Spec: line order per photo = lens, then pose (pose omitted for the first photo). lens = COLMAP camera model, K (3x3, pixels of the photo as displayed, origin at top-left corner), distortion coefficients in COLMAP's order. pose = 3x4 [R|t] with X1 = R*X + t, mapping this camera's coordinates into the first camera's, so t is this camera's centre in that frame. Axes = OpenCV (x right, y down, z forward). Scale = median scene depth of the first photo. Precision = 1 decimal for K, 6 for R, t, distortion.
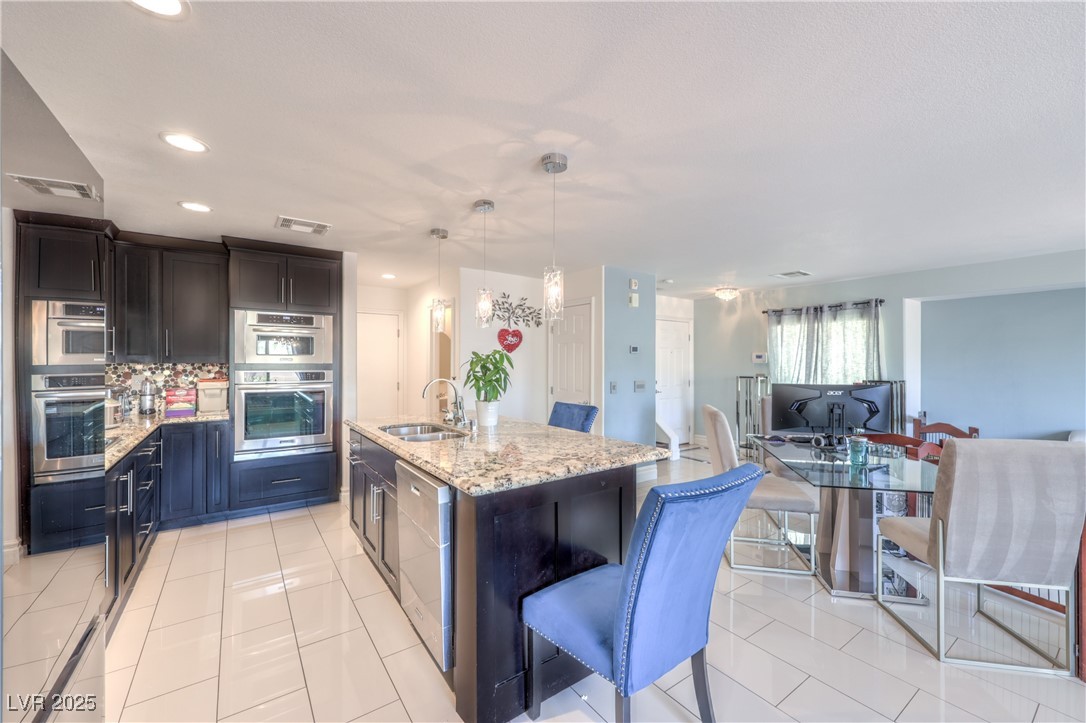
lens RADIAL K [[436.6, 0, 545.7], [0, 436.6, 359.2], [0, 0, 1]] dist [0.001970, 0.000179]
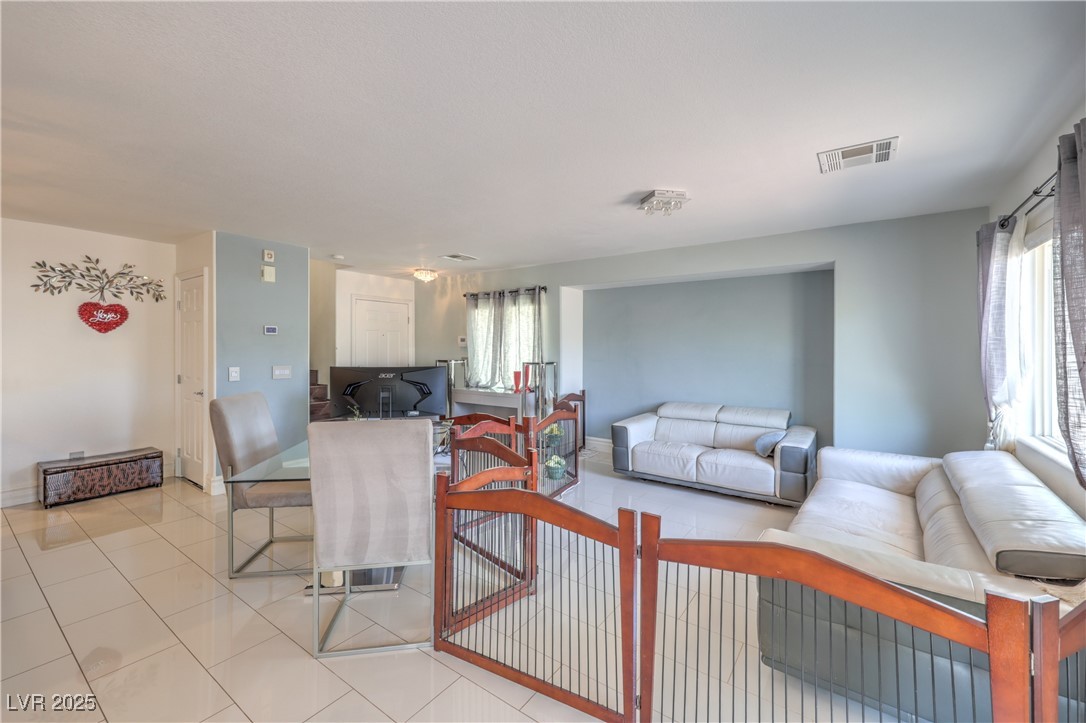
lens RADIAL K [[445.4, 0, 547.8], [0, 445.4, 344.9], [0, 0, 1]] dist [0.001945, 0.000299]
pose [[0.943419, 0.001638, 0.331599, 0.402520], [-0.001925, 0.999998, 0.000538, 0.005025], [-0.331597, -0.001146, 0.943420, -0.026768]]
